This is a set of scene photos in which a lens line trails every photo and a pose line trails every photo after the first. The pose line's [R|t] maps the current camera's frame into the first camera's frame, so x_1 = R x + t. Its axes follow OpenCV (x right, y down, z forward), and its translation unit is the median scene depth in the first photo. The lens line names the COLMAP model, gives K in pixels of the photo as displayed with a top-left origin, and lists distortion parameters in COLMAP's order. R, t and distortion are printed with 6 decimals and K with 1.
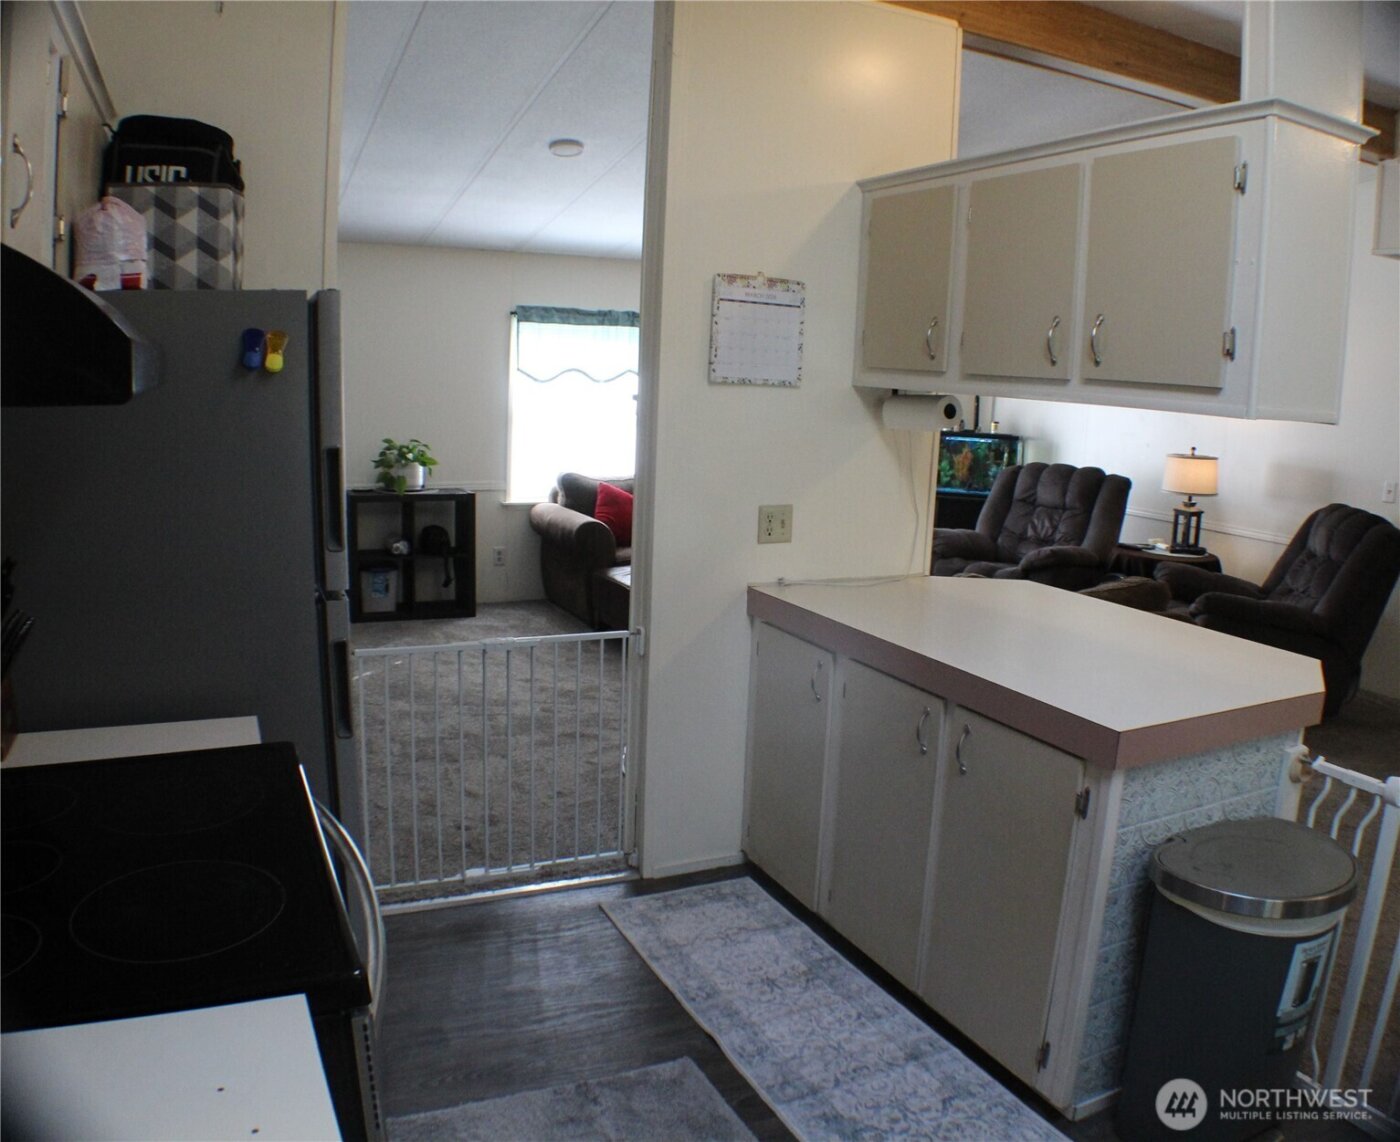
lens RADIAL K [[1103.6, 0, 703.8], [0, 1103.6, 556.1], [0, 0, 1]] dist [-0.214182, 0.074990]
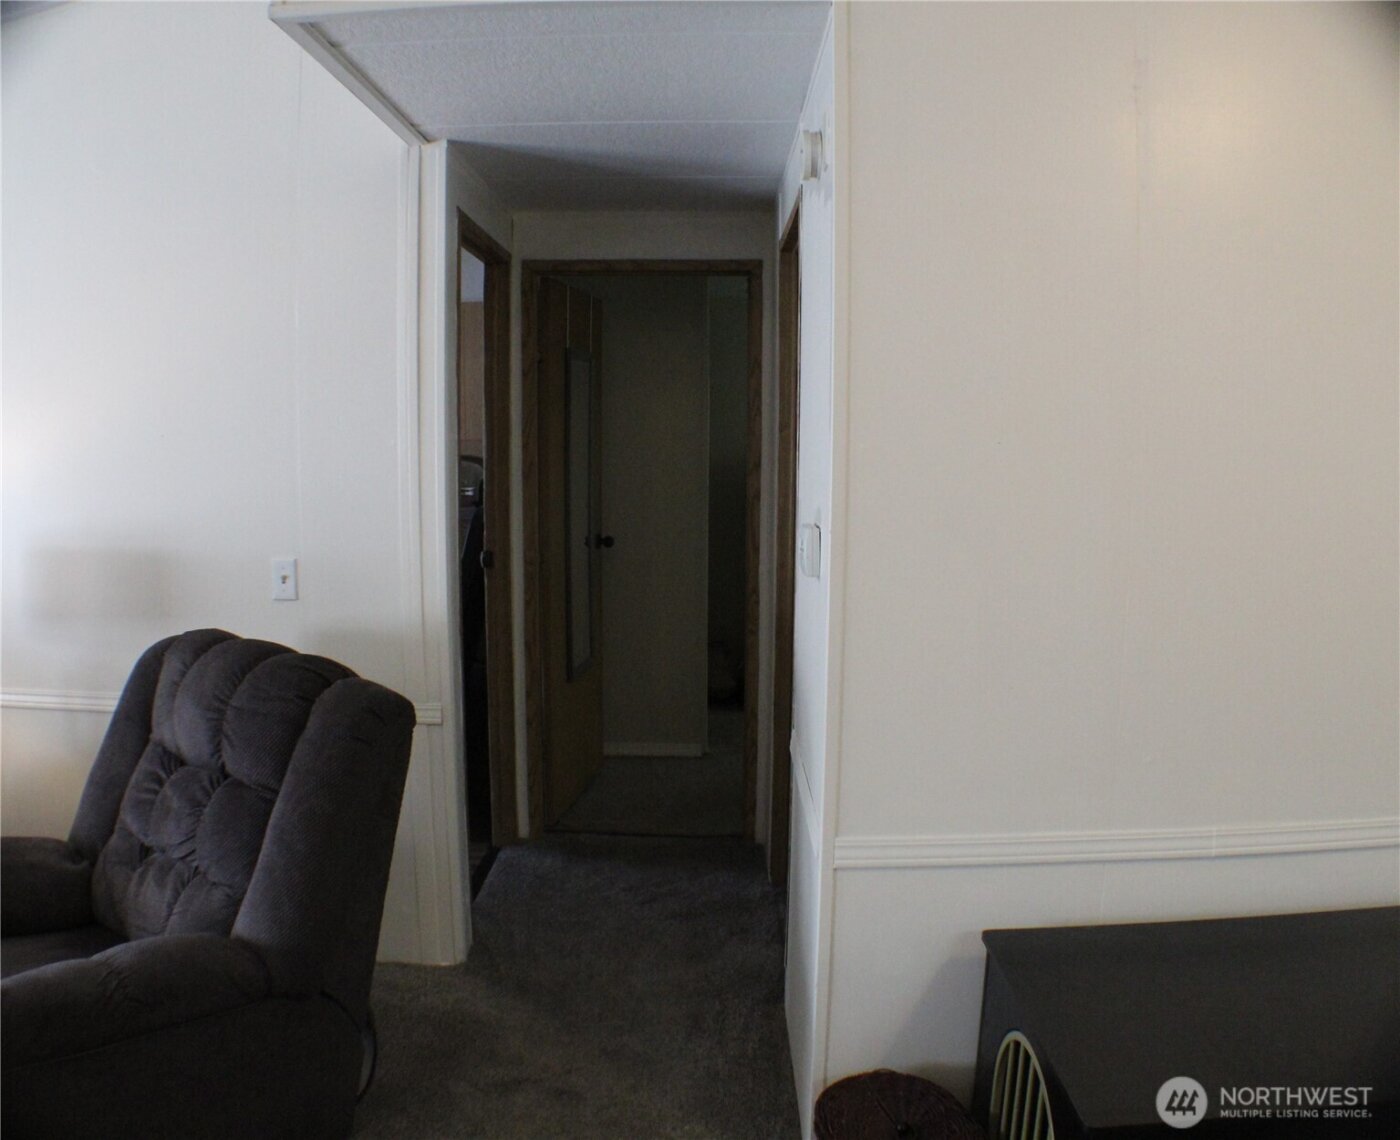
lens RADIAL K [[1103.6, 0, 703.8], [0, 1103.6, 555.1], [0, 0, 1]] dist [-0.214182, 0.074990]
pose [[0.443420, -0.136288, 0.885892, 0.268478], [0.164871, 0.983910, 0.068844, -0.069454], [-0.881020, 0.115531, 0.458755, 0.510114]]
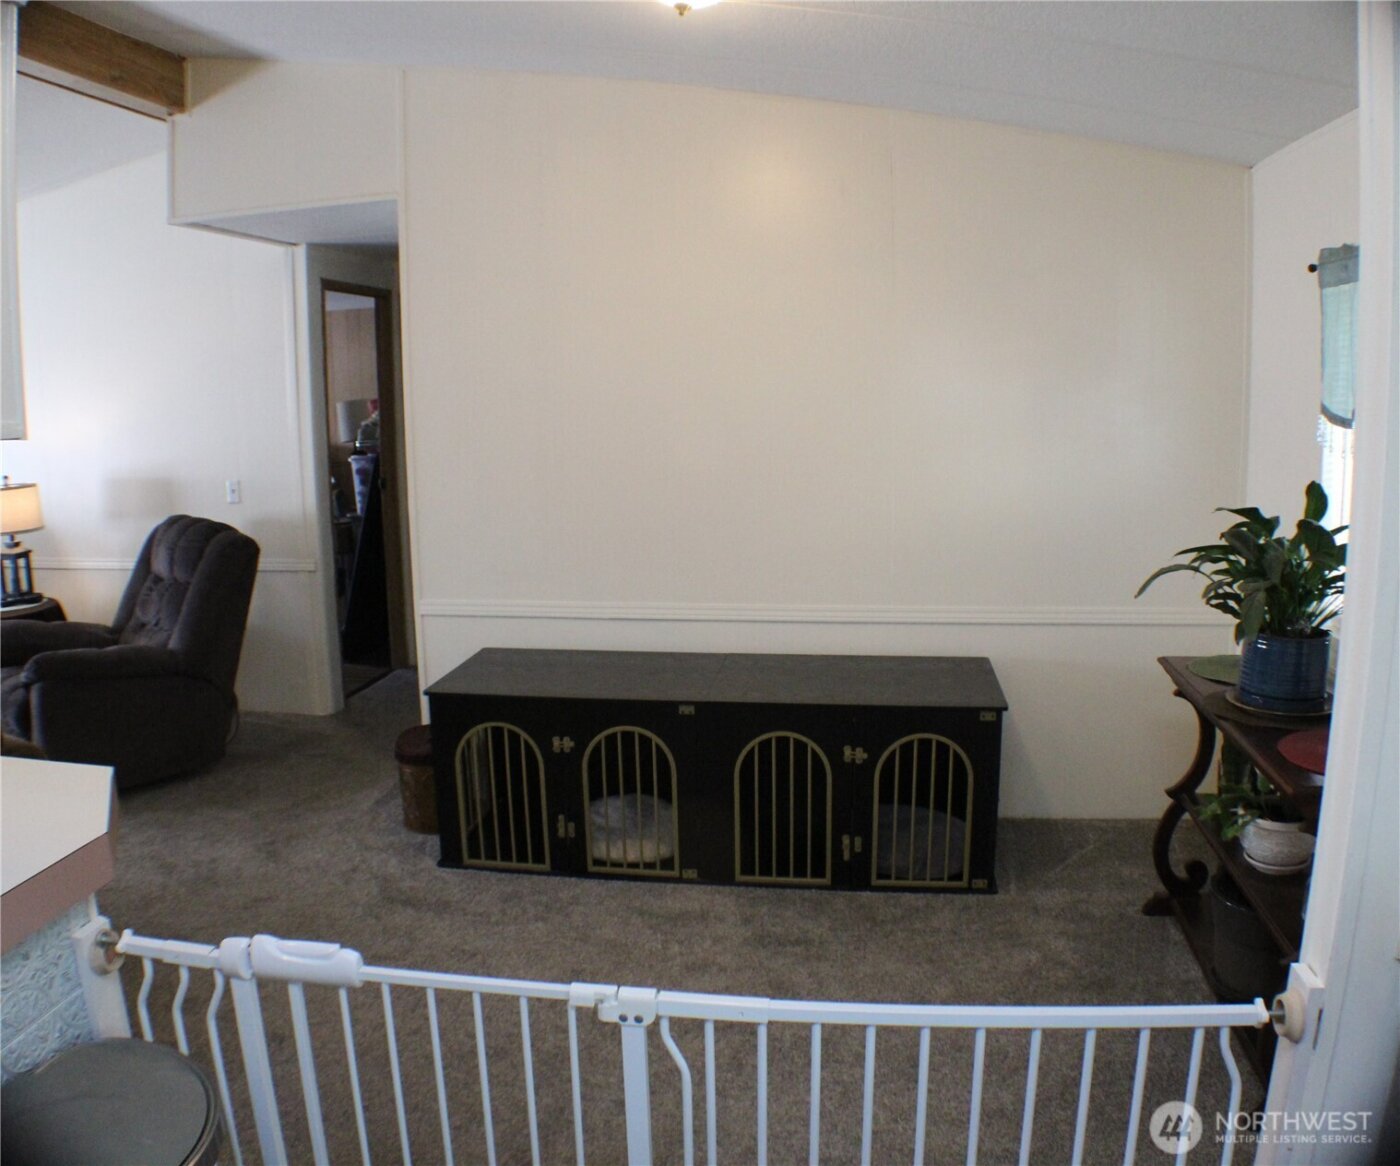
lens RADIAL K [[1132.0, 0, 700.0], [0, 1132.0, 583.0], [0, 0, 1]] dist [-0.237037, 0.082975]
pose [[0.563895, -0.184502, 0.804973, 0.110028], [0.172682, 0.979520, 0.103542, -0.010670], [-0.807591, 0.080618, 0.584207, 0.100435]]
